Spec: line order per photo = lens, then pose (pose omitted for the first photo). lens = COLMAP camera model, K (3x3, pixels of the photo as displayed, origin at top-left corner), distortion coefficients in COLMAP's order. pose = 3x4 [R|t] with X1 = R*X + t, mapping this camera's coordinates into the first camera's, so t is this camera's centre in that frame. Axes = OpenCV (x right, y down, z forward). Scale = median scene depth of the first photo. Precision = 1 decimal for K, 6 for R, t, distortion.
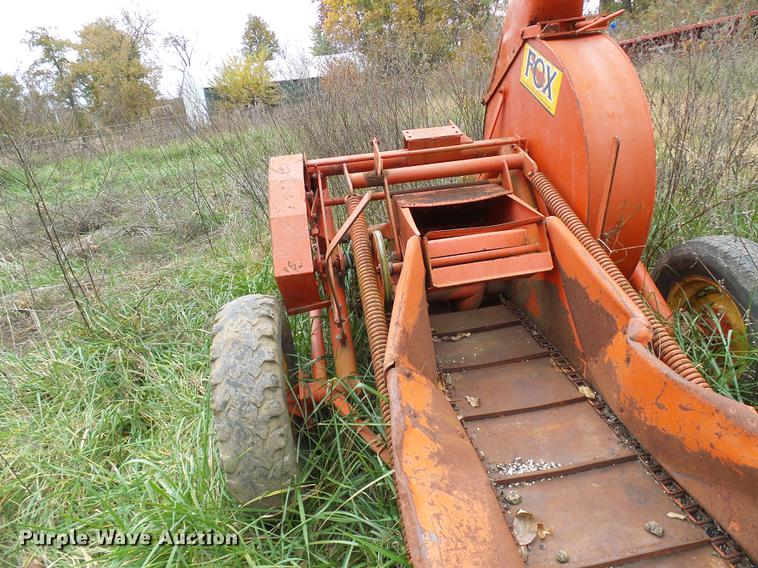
lens RADIAL K [[520.4, 0, 382.5], [0, 520.4, 285.9], [0, 0, 1]] dist [-0.005053, 0.002314]
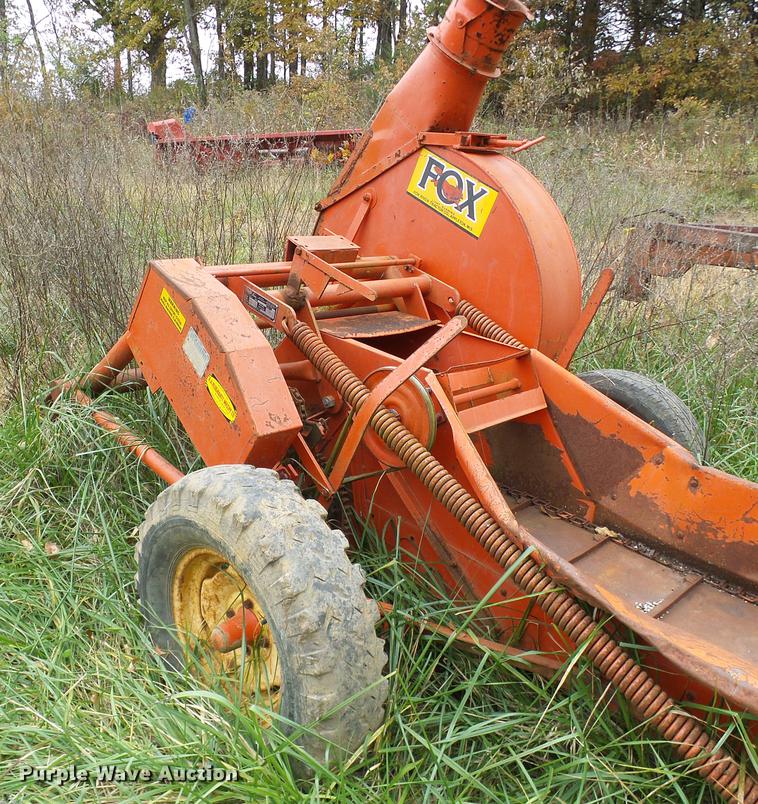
lens RADIAL K [[753.7, 0, 335.3], [0, 753.7, 414.3], [0, 0, 1]] dist [0.013516, 0.008985]
pose [[0.807499, -0.046793, 0.588010, -0.605352], [0.082781, 0.995973, -0.034424, -0.003089], [-0.584032, 0.076474, 0.808120, 0.118891]]
